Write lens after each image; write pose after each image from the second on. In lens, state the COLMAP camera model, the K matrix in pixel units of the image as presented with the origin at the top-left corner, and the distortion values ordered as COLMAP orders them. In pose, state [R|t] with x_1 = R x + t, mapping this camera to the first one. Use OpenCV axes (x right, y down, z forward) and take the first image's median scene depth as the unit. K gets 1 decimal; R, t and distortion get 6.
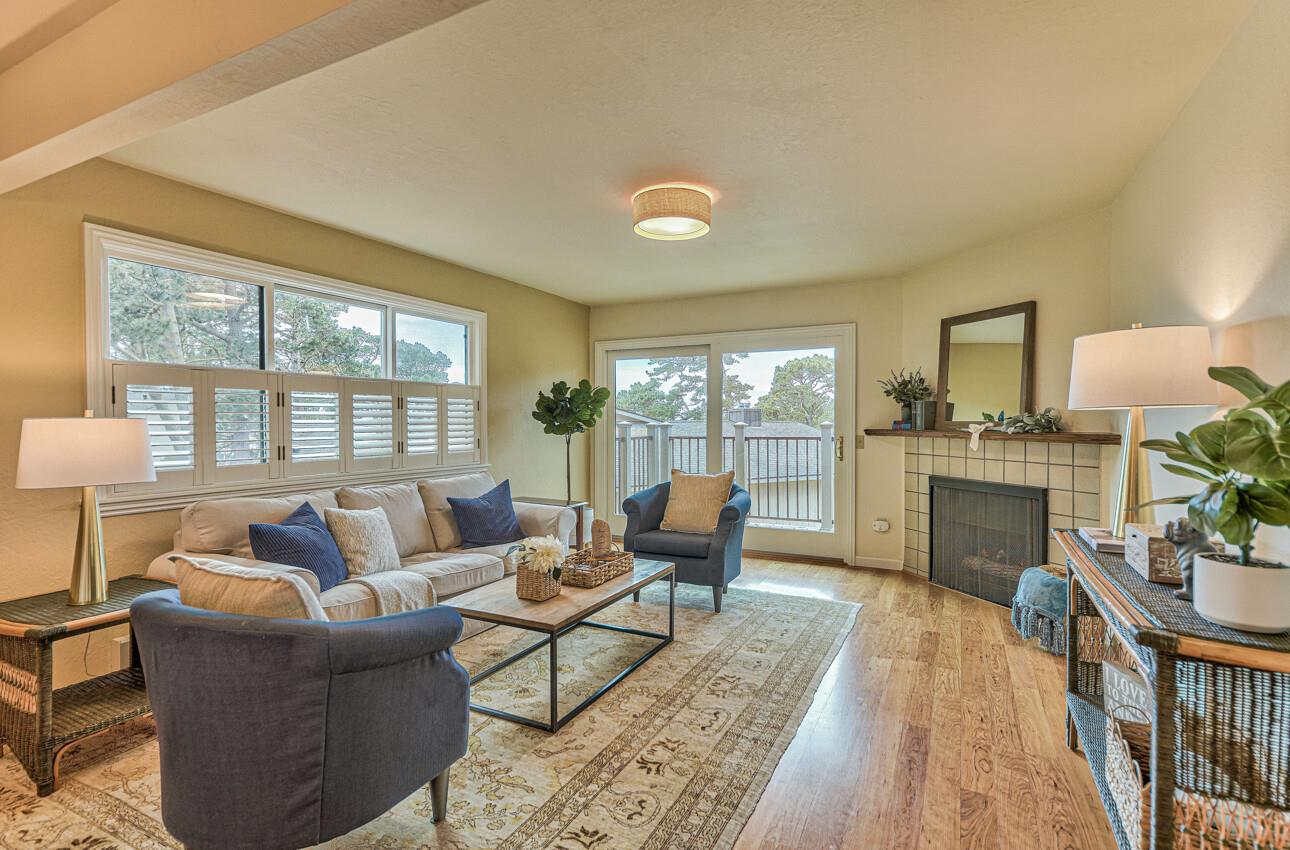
lens RADIAL K [[608.5, 0, 615.3], [0, 608.5, 434.6], [0, 0, 1]] dist [0.010587, -0.000084]
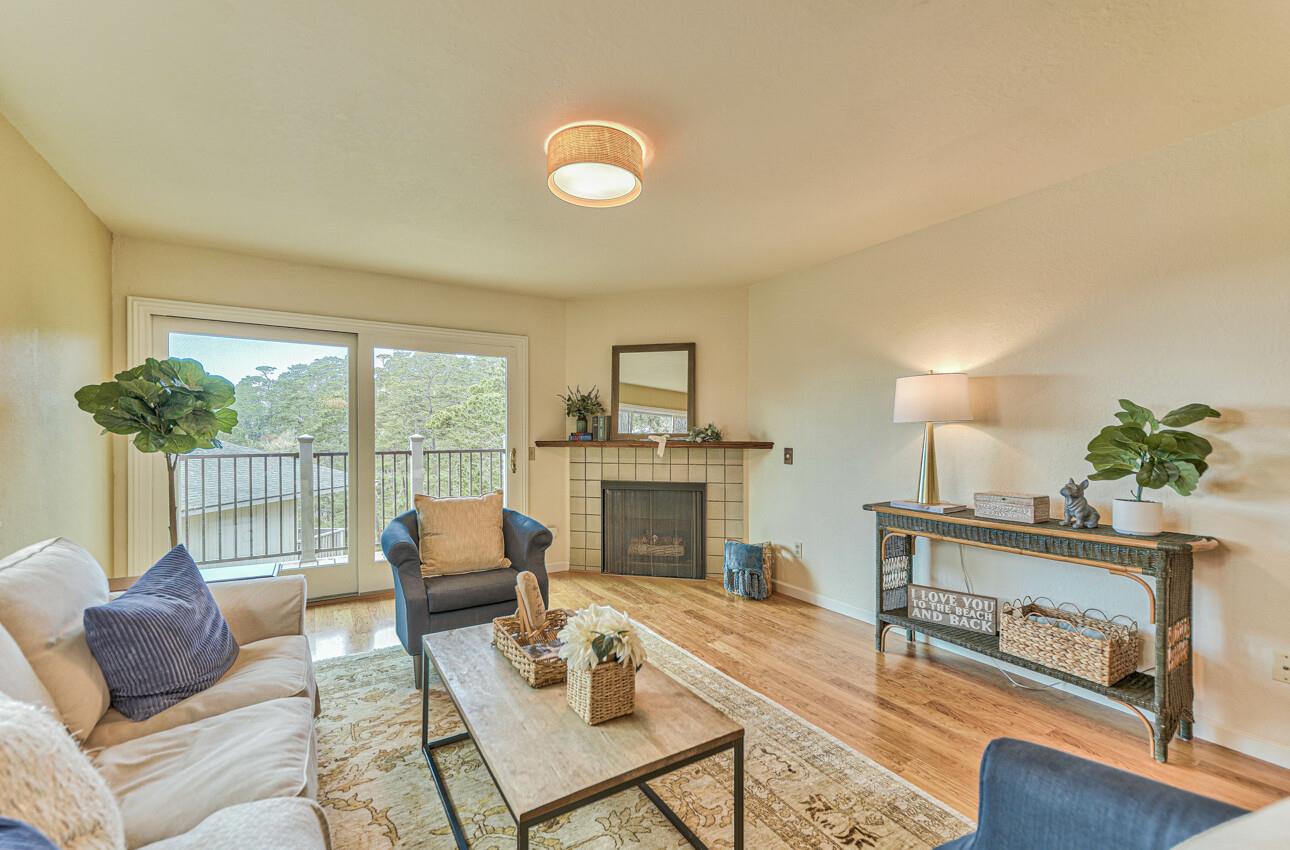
lens RADIAL K [[560.8, 0, 633.6], [0, 560.8, 440.1], [0, 0, 1]] dist [0.000389, 0.000074]
pose [[0.490891, -0.001511, 0.871219, -0.426597], [0.018001, 0.999803, -0.008409, 0.000832], [-0.871035, 0.019810, 0.490822, 0.495220]]
